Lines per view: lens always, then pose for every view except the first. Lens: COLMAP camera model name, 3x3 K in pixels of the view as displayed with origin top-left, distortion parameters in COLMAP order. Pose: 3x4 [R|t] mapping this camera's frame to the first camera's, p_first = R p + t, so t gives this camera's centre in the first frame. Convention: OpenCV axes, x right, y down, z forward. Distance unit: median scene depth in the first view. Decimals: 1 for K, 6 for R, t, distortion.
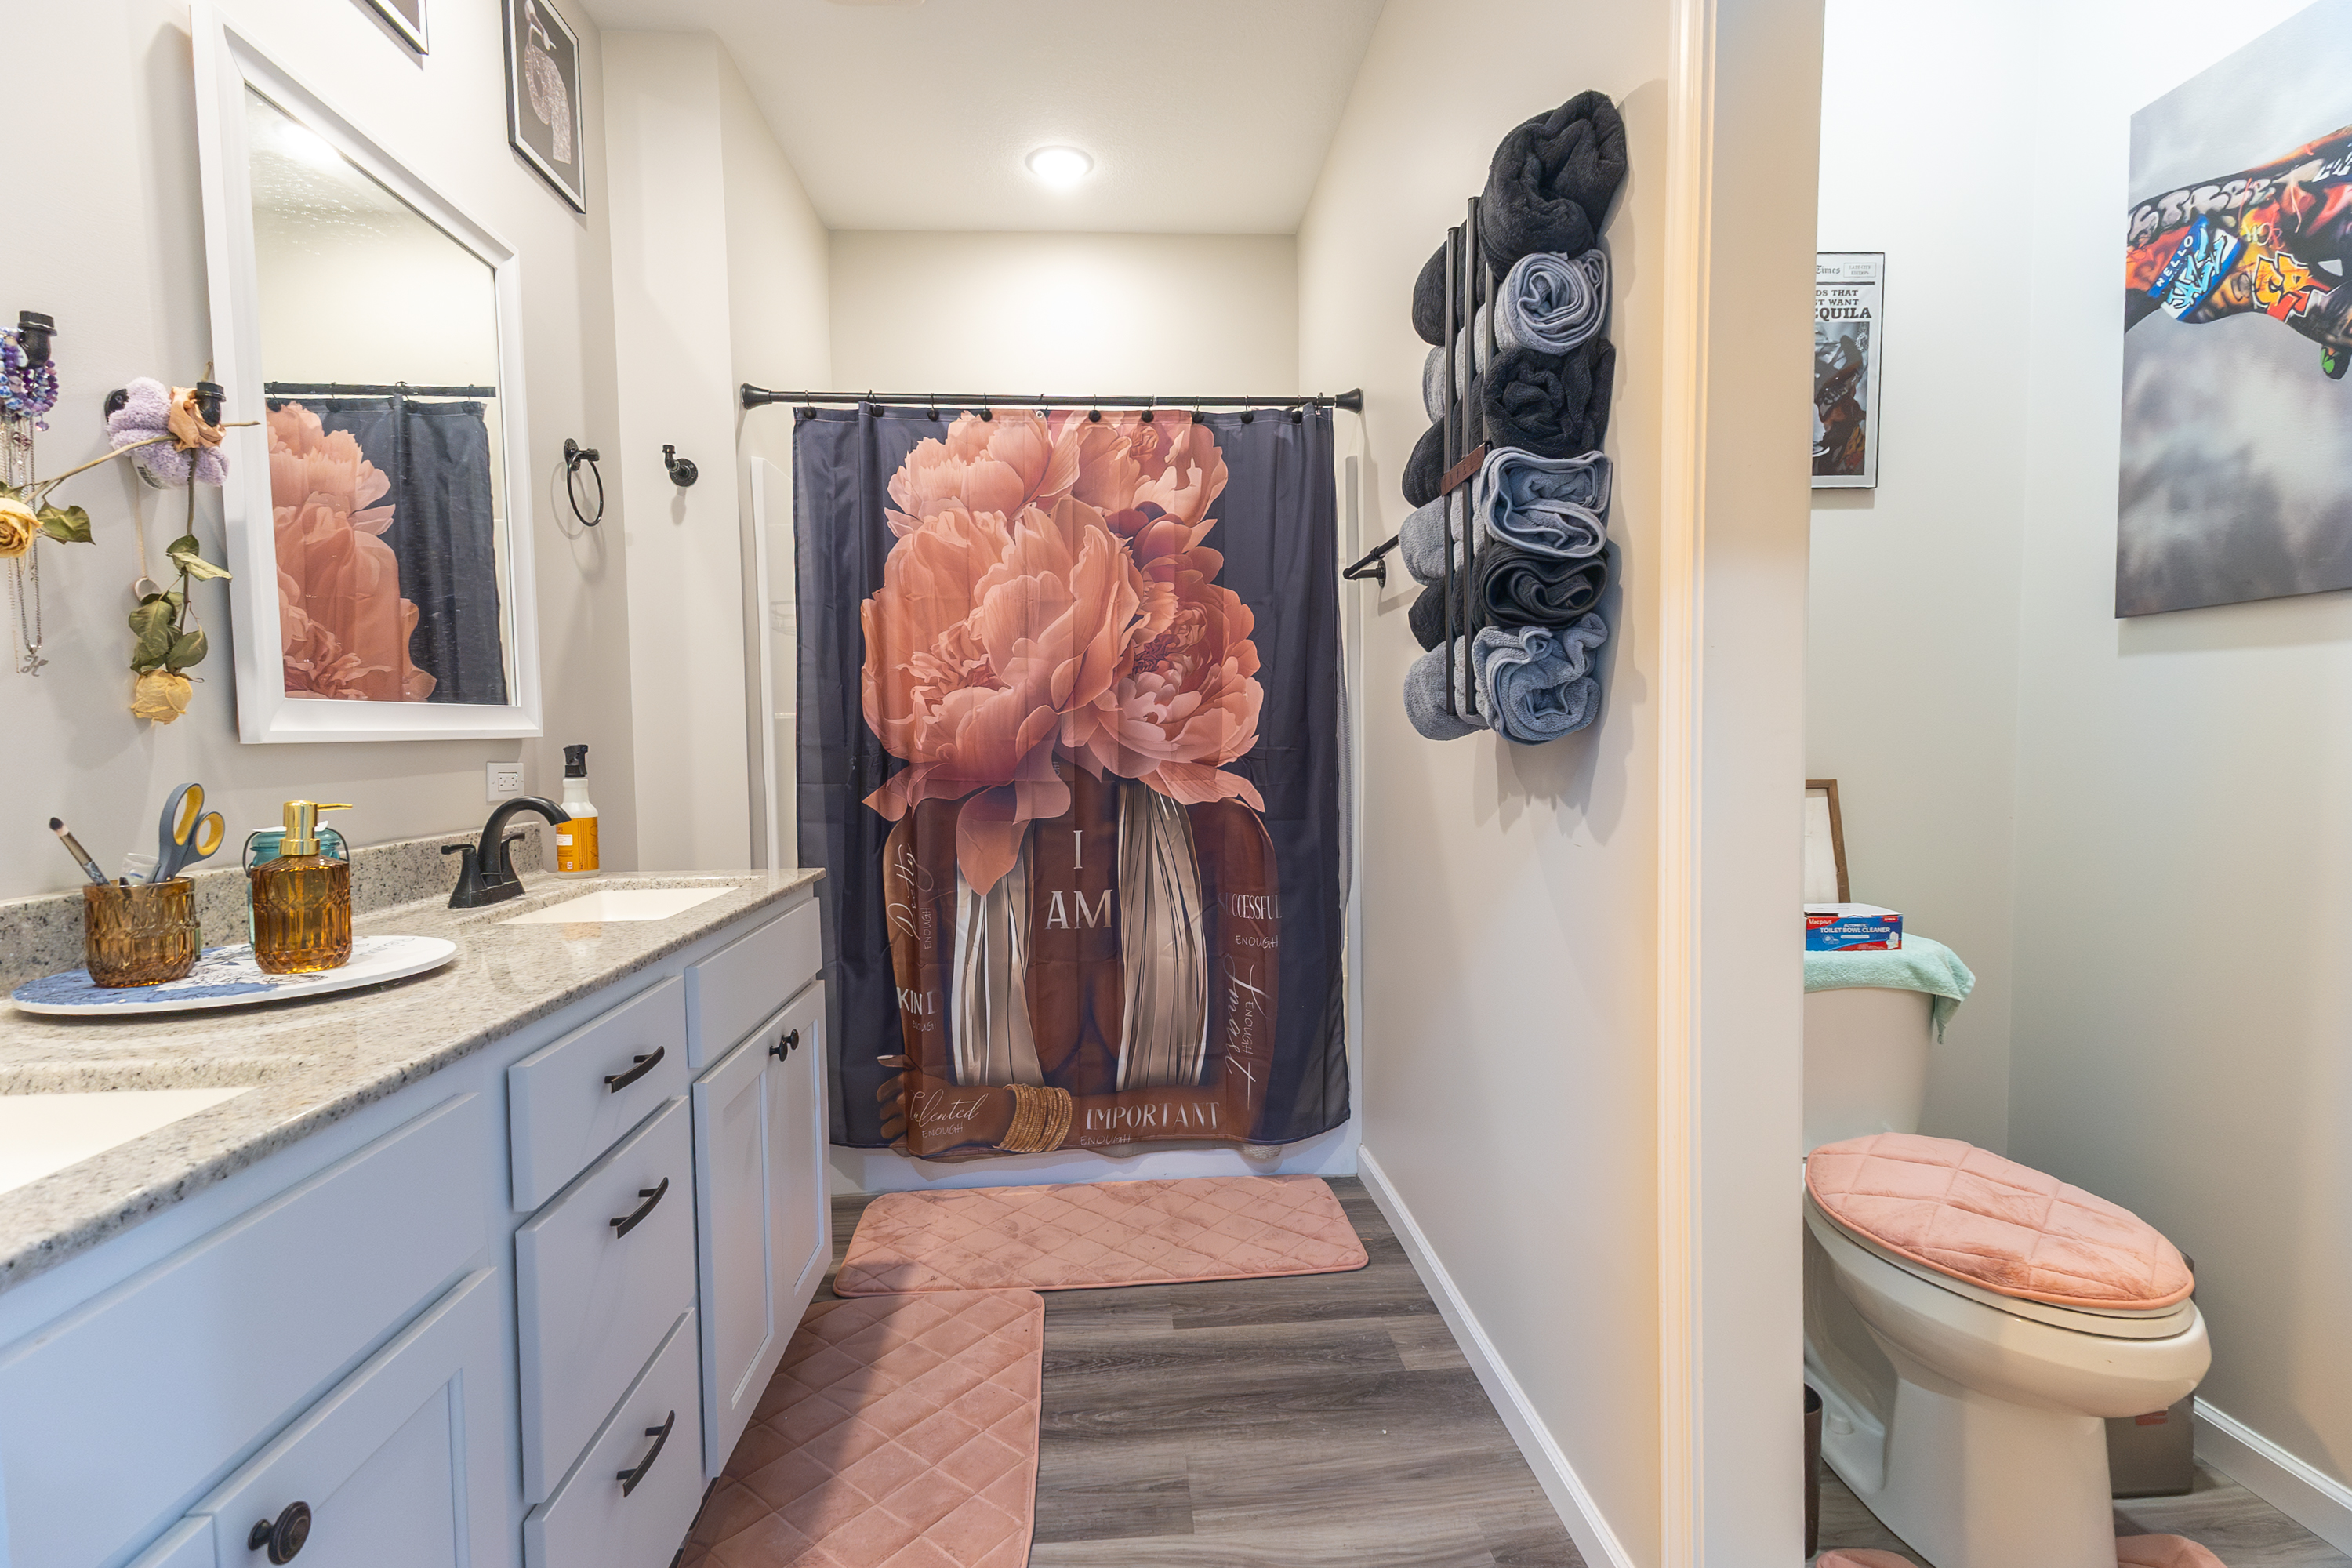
lens RADIAL K [[1089.7, 0, 1176.0], [0, 1089.7, 784.0], [0, 0, 1]] dist [0.020800, -0.000666]
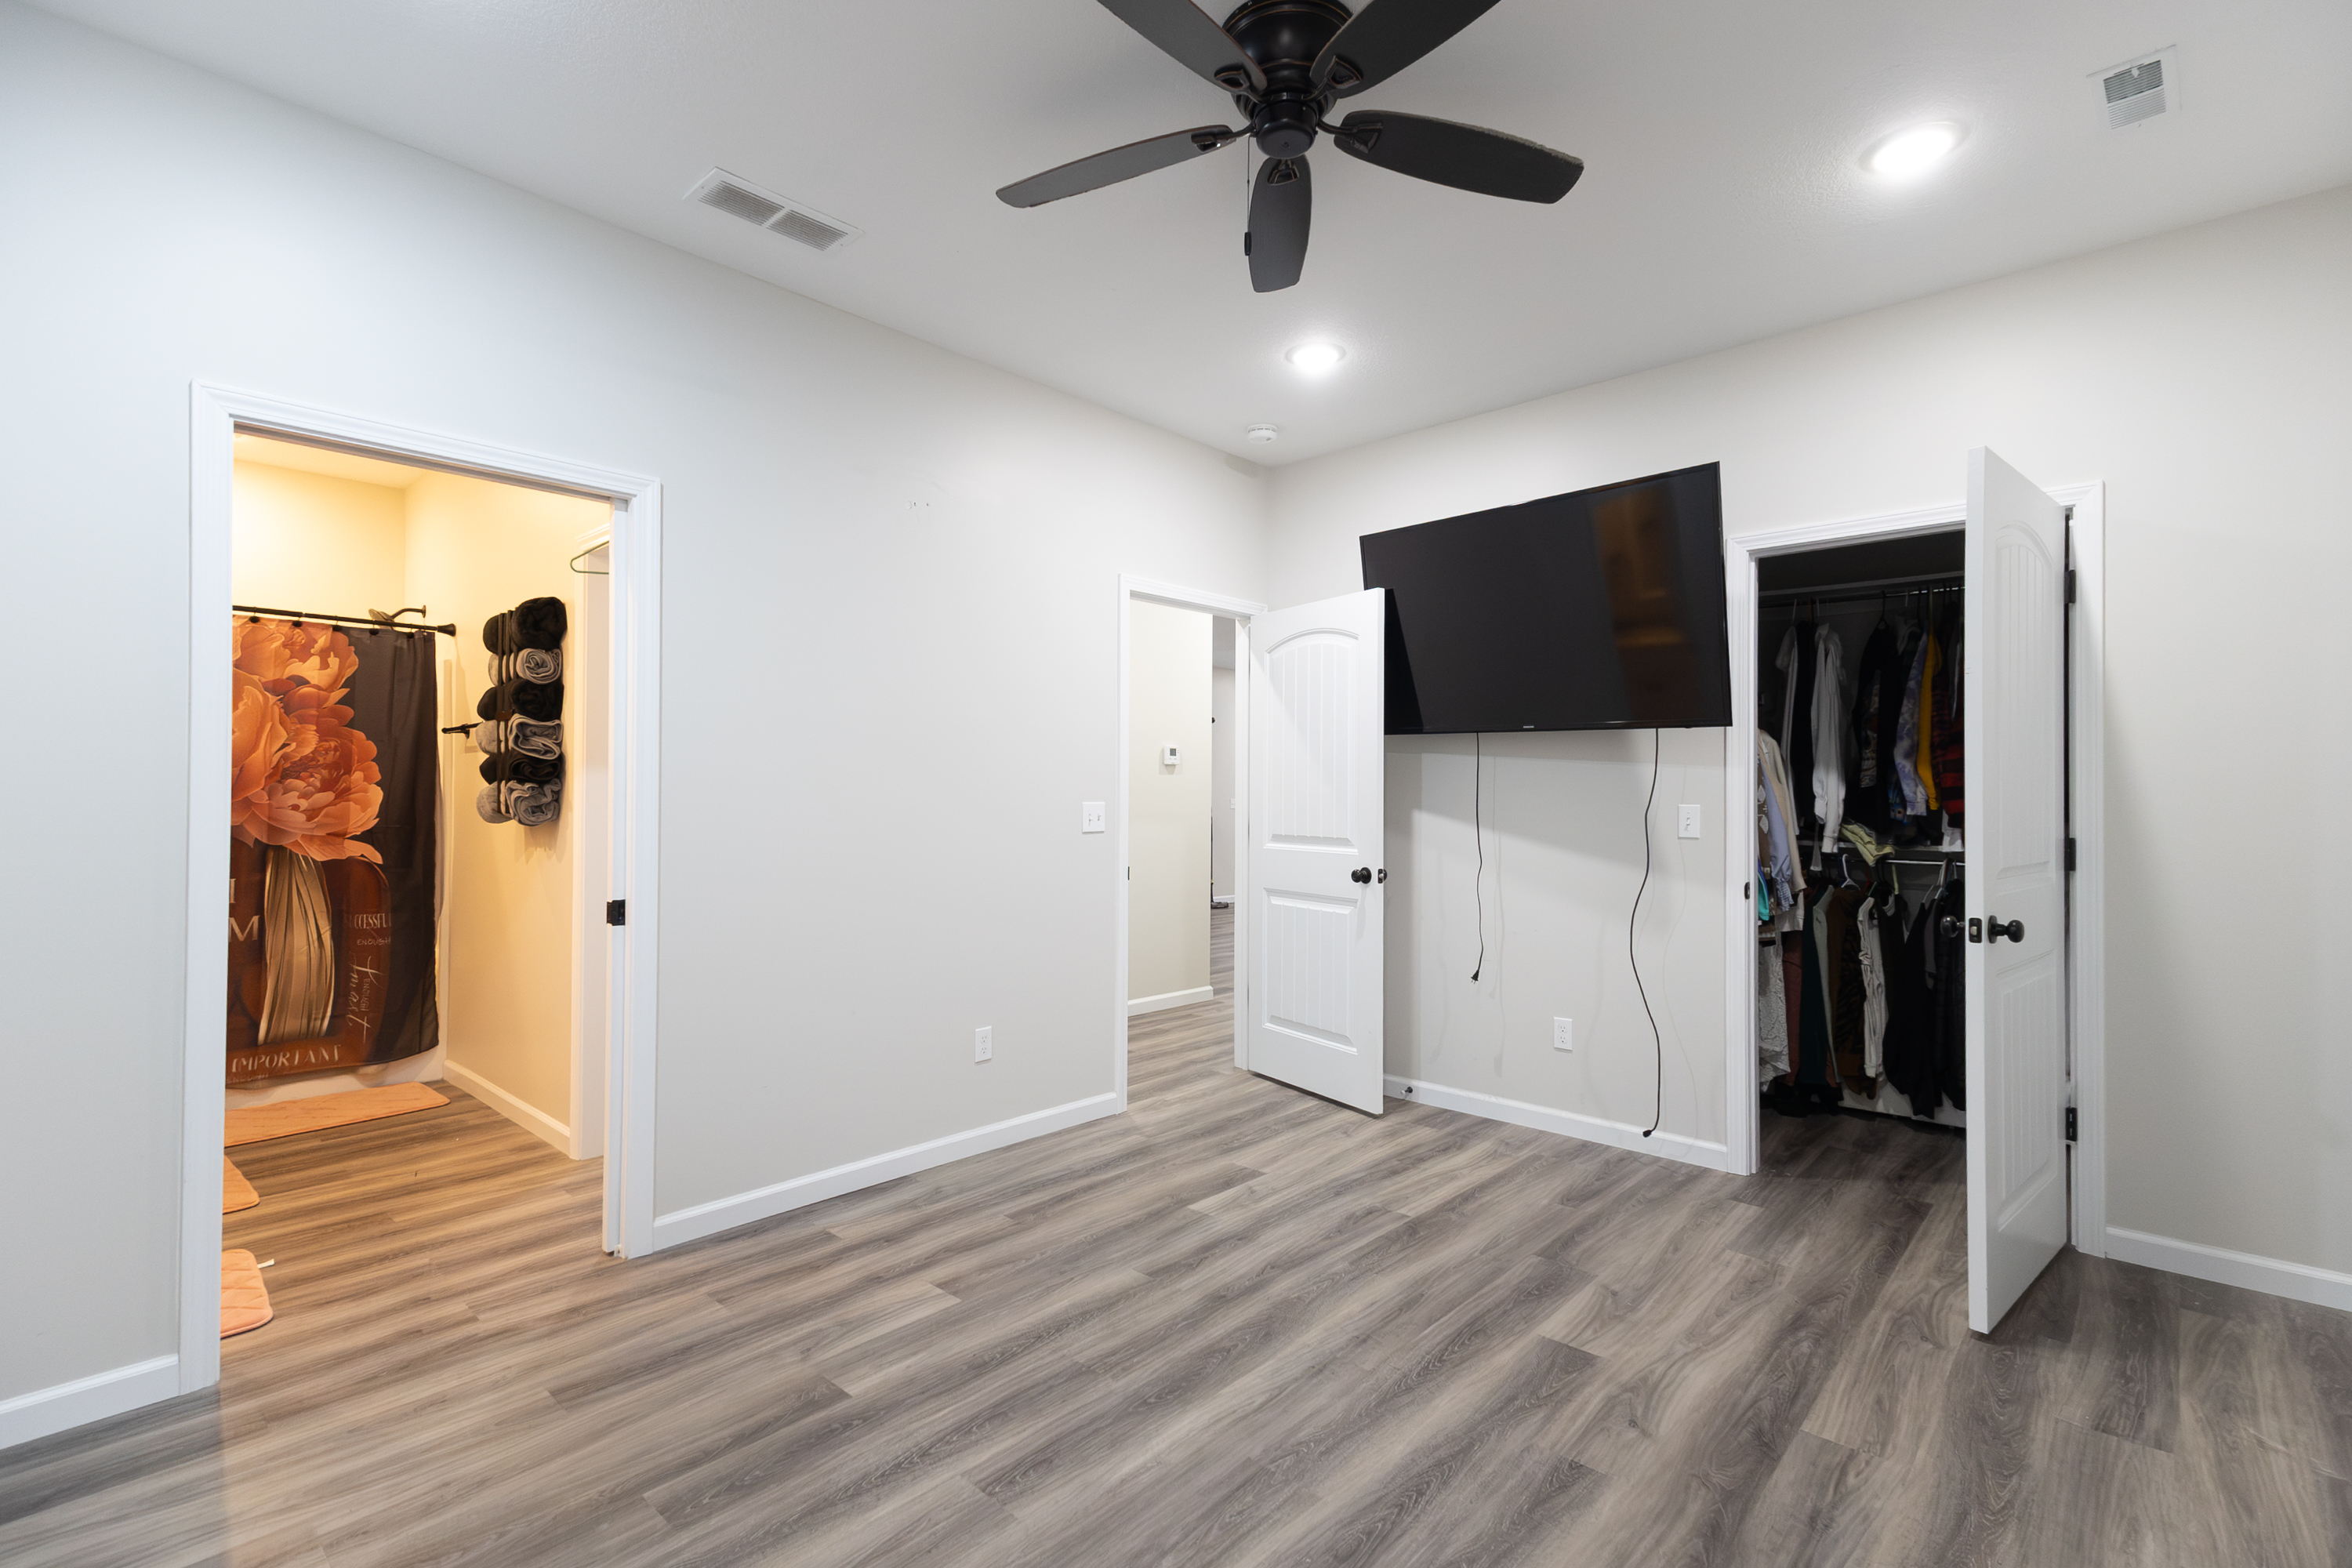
lens RADIAL K [[1075.1, 0, 1176.0], [0, 1075.1, 784.0], [0, 0, 1]] dist [0.020837, -0.000552]
pose [[0.724387, 0.025290, 0.688929, -0.192971], [0.020494, 0.998095, -0.058188, 0.025629], [-0.689089, 0.056269, 0.722489, -1.082920]]
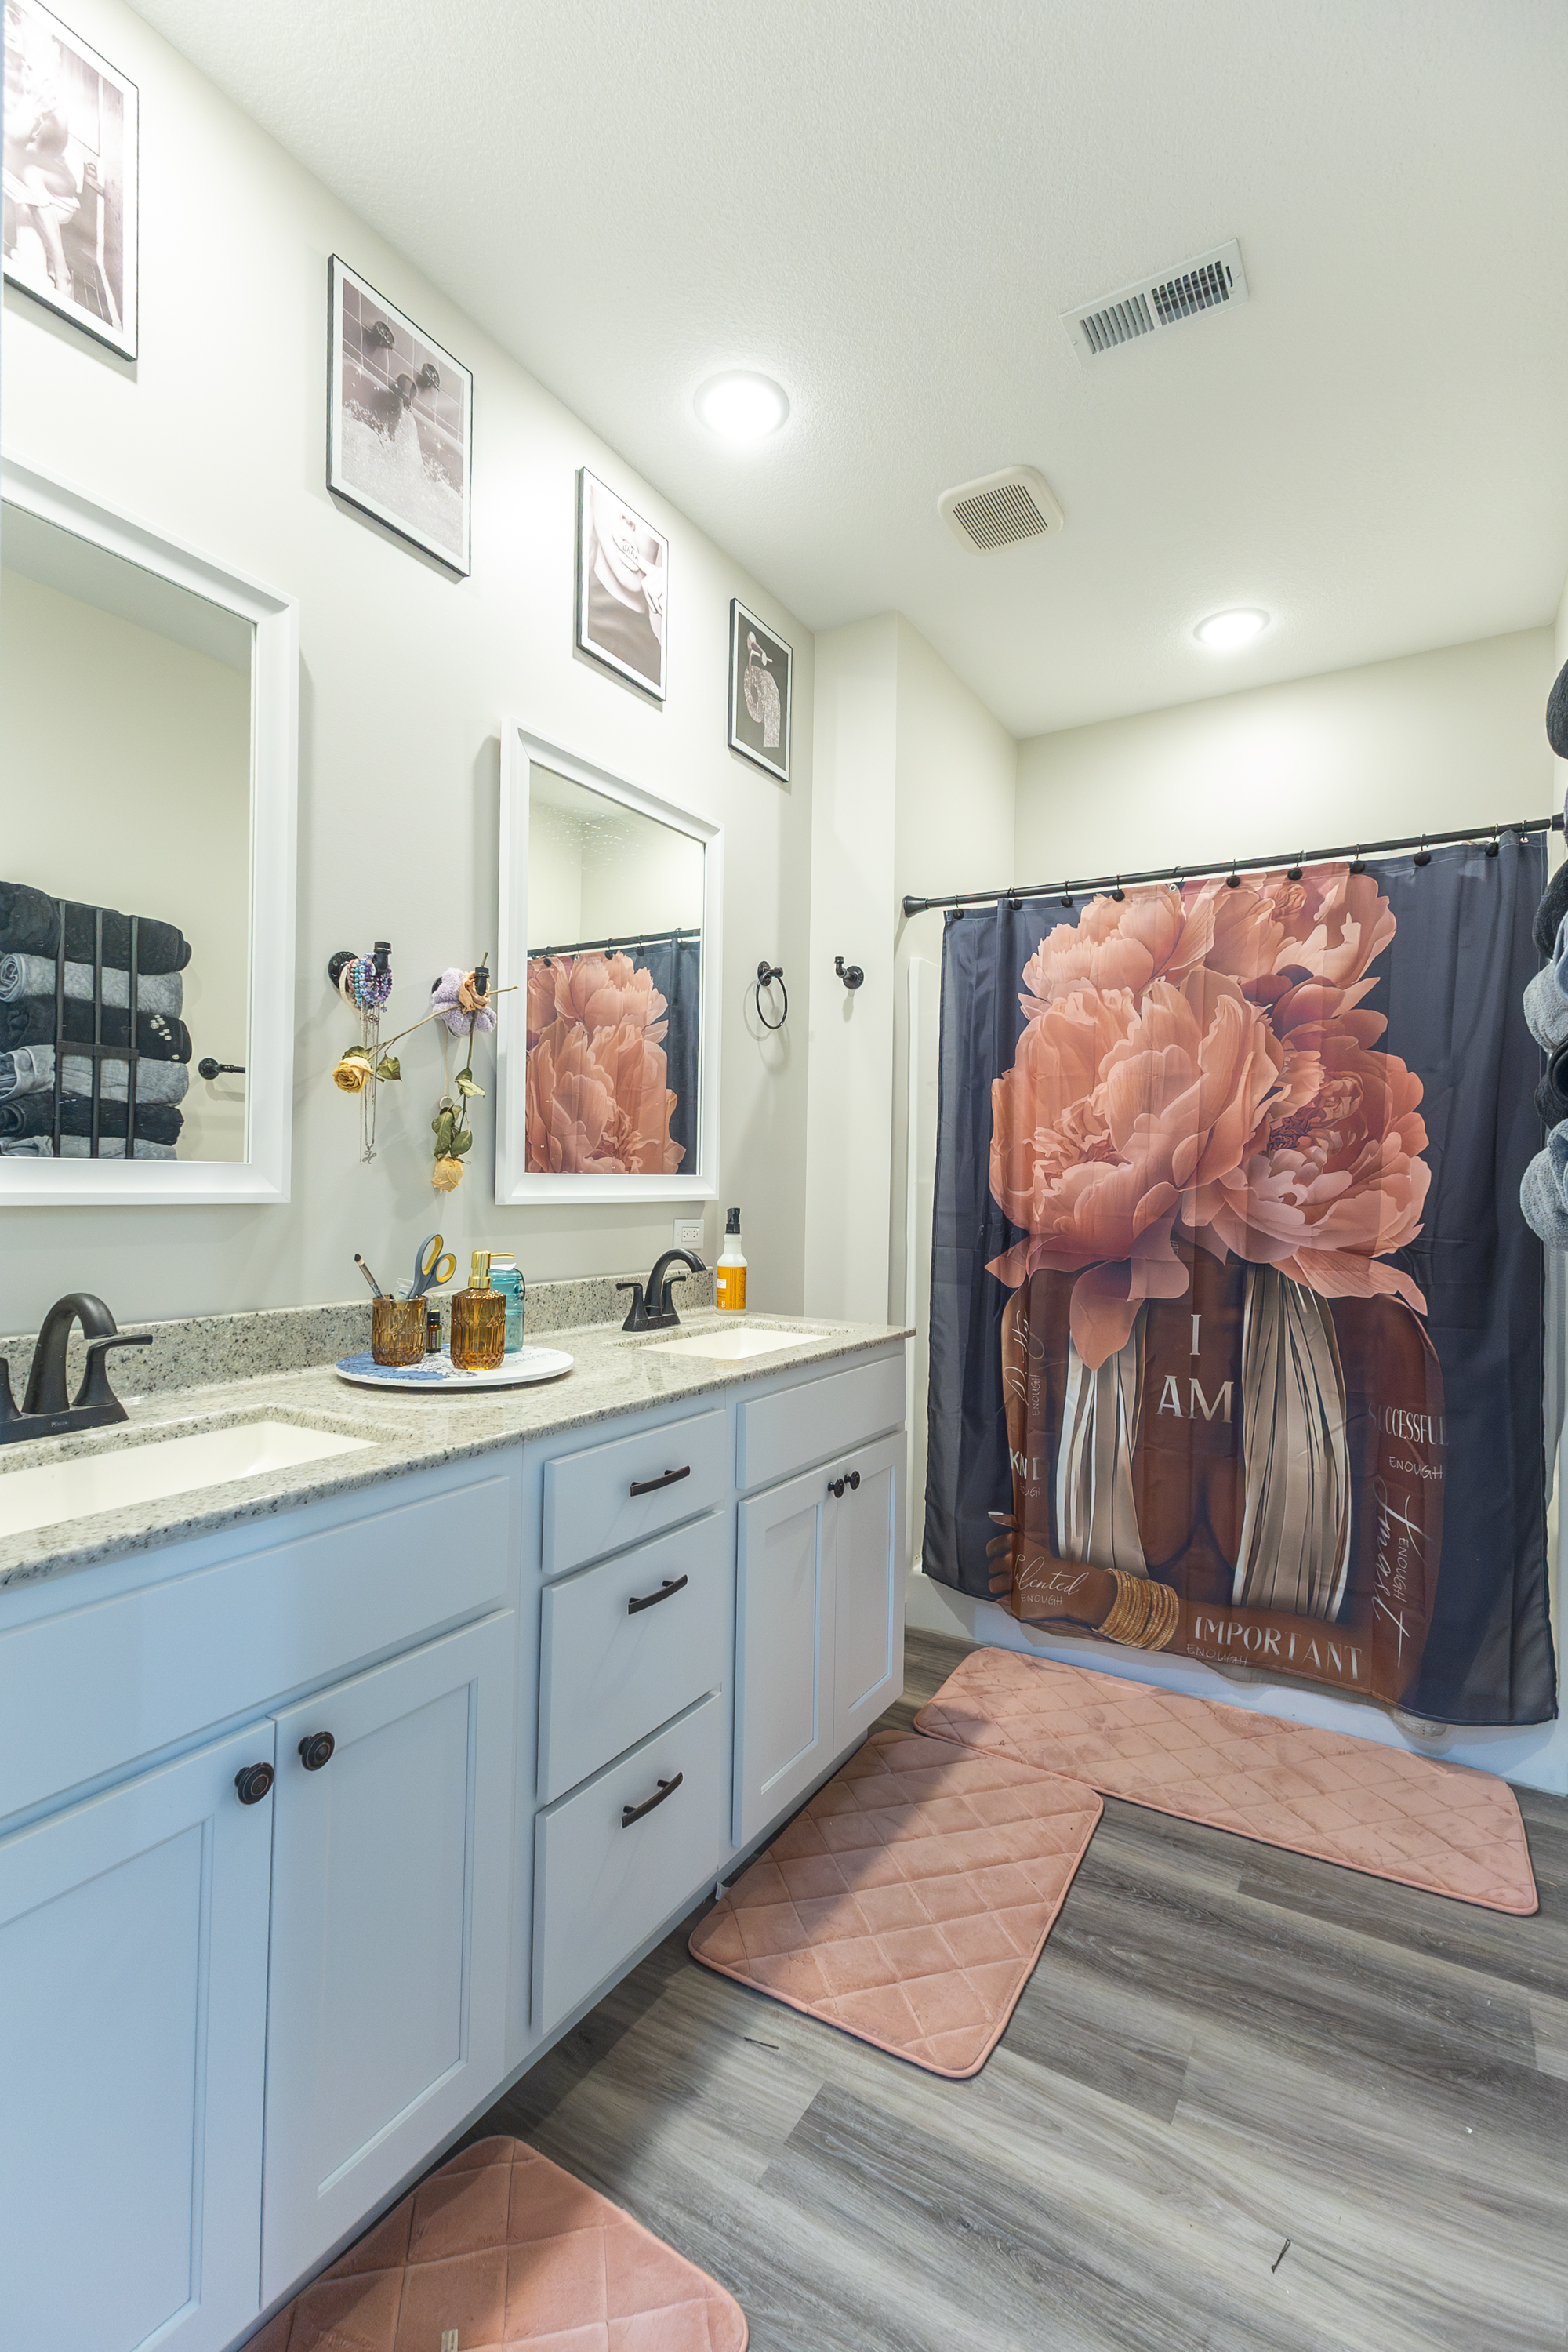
lens RADIAL K [[1059.1, 0, 784.0], [0, 1059.1, 1176.0], [0, 0, 1]] dist [0.021808, -0.000627]
pose [[0.825330, 0.025858, -0.564058, 0.133621], [-0.057595, 0.997596, -0.038541, -0.021558], [0.561705, 0.064296, 0.824835, 0.027800]]
